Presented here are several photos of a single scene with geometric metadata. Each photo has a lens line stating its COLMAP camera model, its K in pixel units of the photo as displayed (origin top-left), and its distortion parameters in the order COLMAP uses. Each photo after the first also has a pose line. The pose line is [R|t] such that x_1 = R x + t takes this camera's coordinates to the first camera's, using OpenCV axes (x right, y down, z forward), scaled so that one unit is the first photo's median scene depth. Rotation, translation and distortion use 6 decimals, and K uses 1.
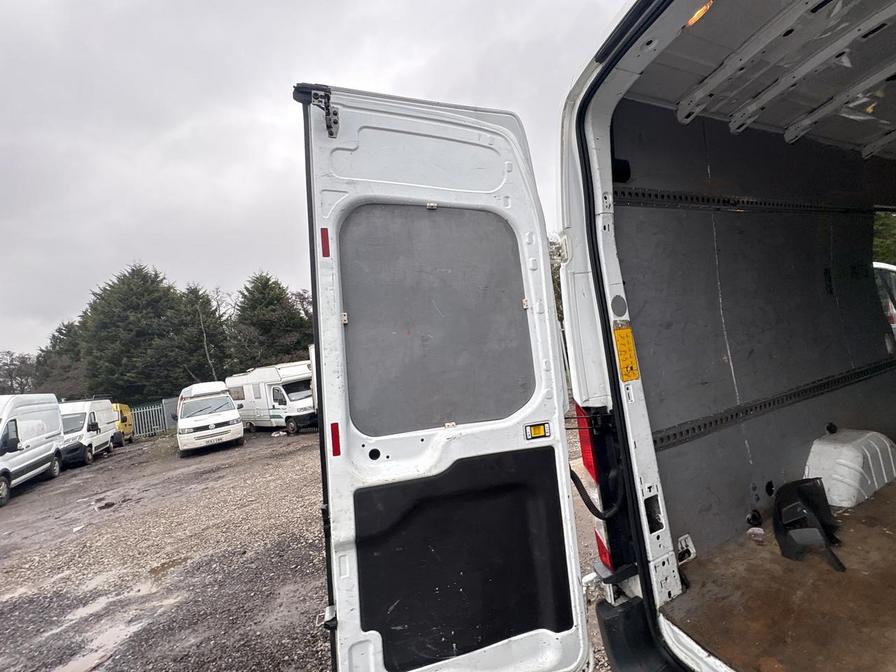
lens RADIAL K [[357.0, 0, 454.3], [0, 357.0, 335.5], [0, 0, 1]] dist [-0.000029, -0.000107]
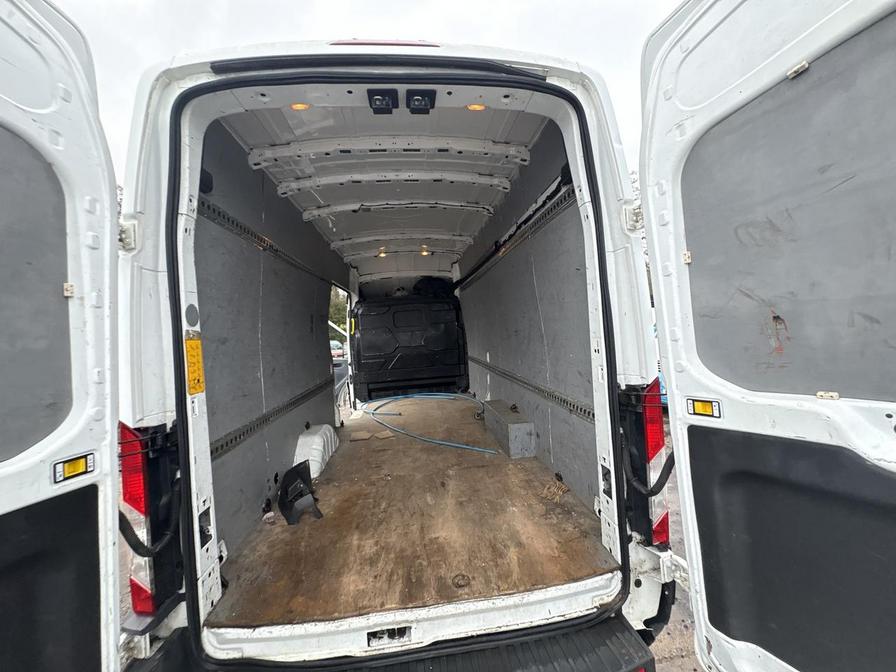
lens RADIAL K [[357.0, 0, 447.6], [0, 357.0, 337.6], [0, 0, 1]] dist [-0.000029, -0.000107]
pose [[0.294332, 0.112213, 0.949093, -0.241313], [-0.047747, 0.993569, -0.102664, 0.042162], [-0.954510, -0.015099, 0.297797, 0.064016]]
